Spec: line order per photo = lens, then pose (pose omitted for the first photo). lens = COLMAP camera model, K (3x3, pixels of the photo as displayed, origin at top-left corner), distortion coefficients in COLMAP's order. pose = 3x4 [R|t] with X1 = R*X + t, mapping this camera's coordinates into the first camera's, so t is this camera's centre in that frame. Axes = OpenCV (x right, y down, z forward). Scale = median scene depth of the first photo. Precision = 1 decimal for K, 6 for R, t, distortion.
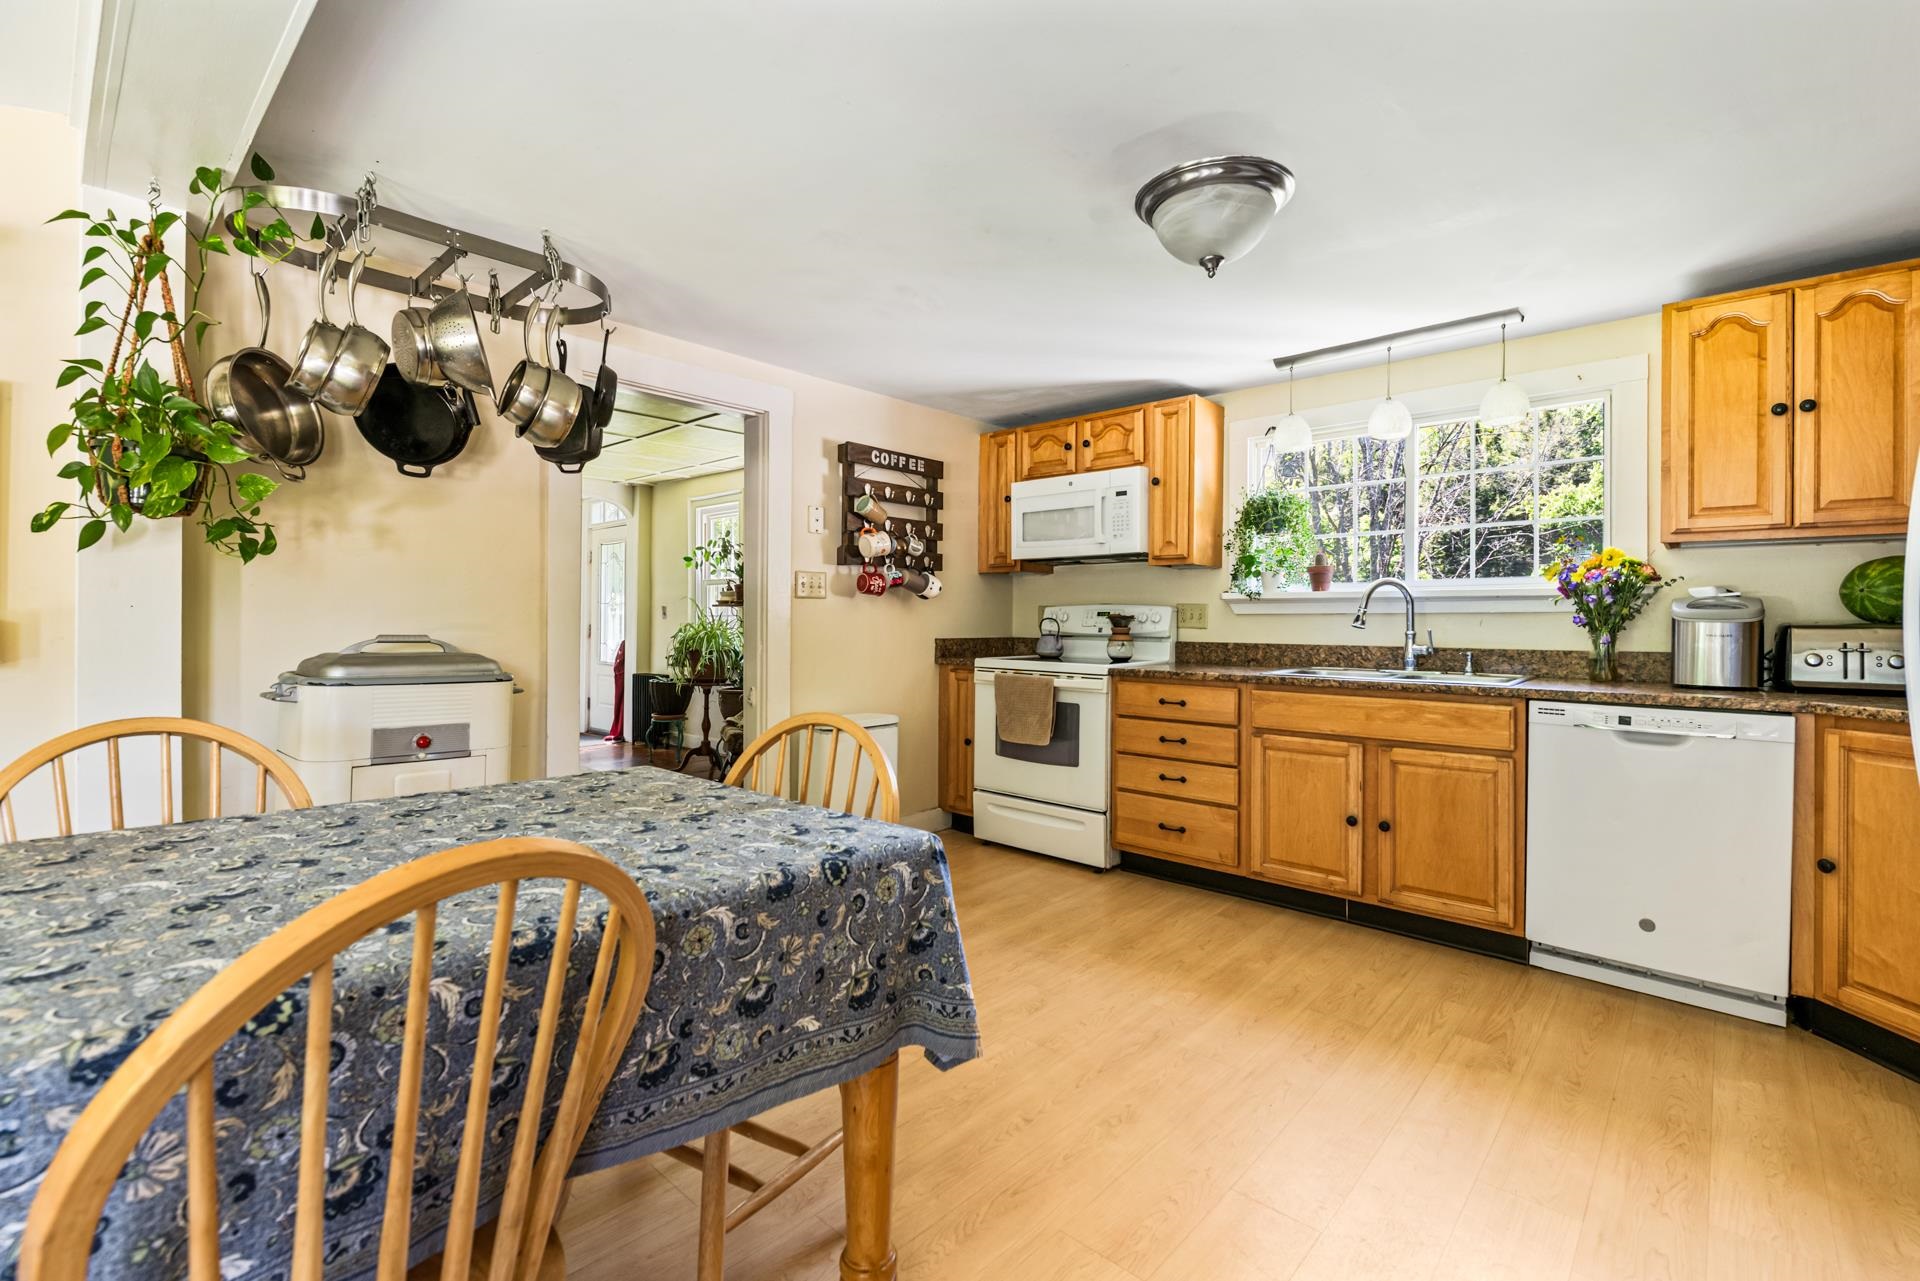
lens RADIAL K [[829.3, 0, 964.6], [0, 829.3, 626.1], [0, 0, 1]] dist [-0.001066, -0.000144]
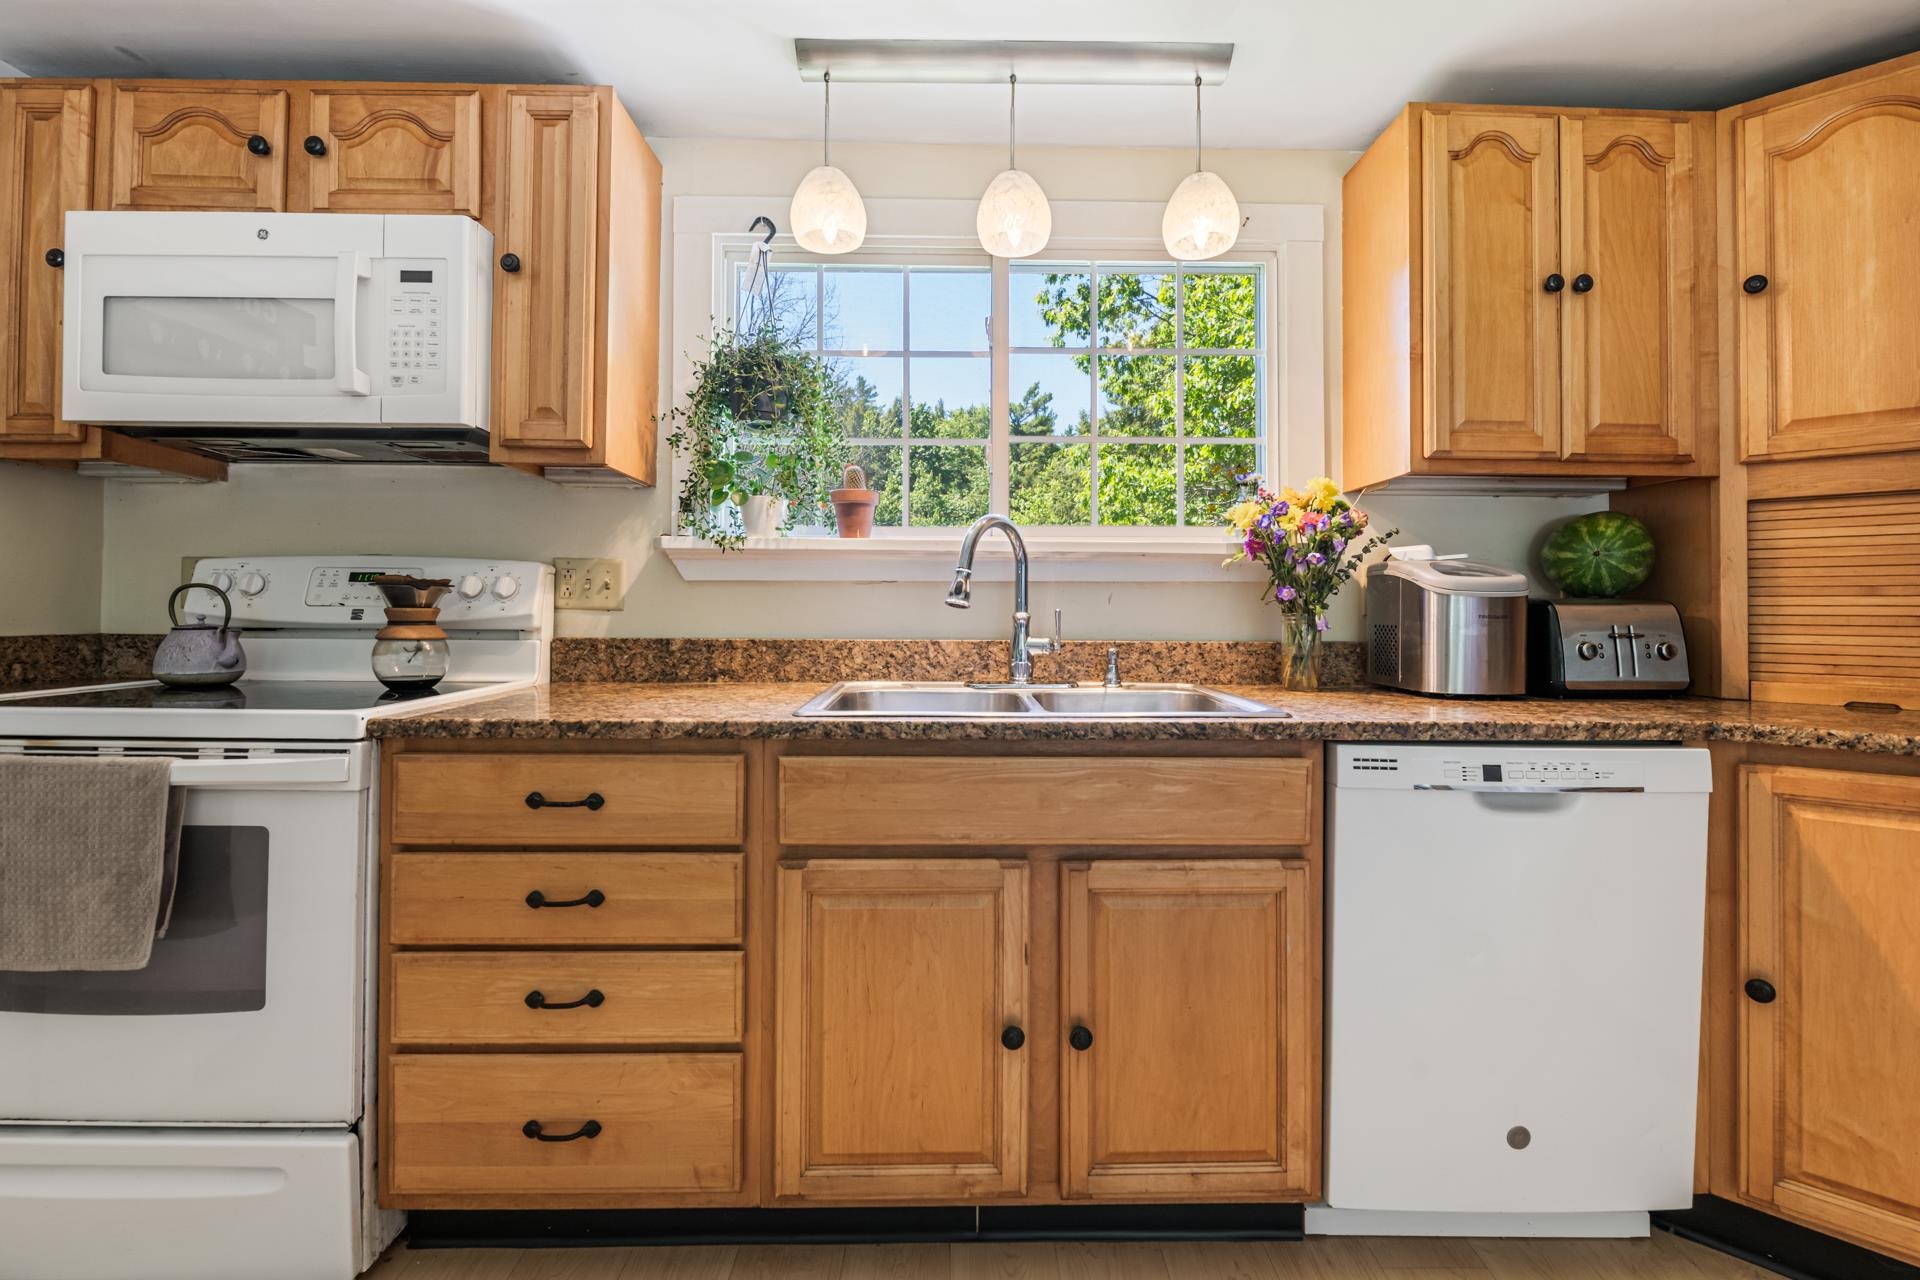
lens RADIAL K [[821.5, 0, 965.1], [0, 821.5, 598.5], [0, 0, 1]] dist [-0.000835, -0.004737]
pose [[0.719963, 0.008870, 0.693956, 0.125605], [0.001970, 0.999888, -0.014824, 0.004413], [-0.694010, 0.012040, 0.719865, 0.628351]]
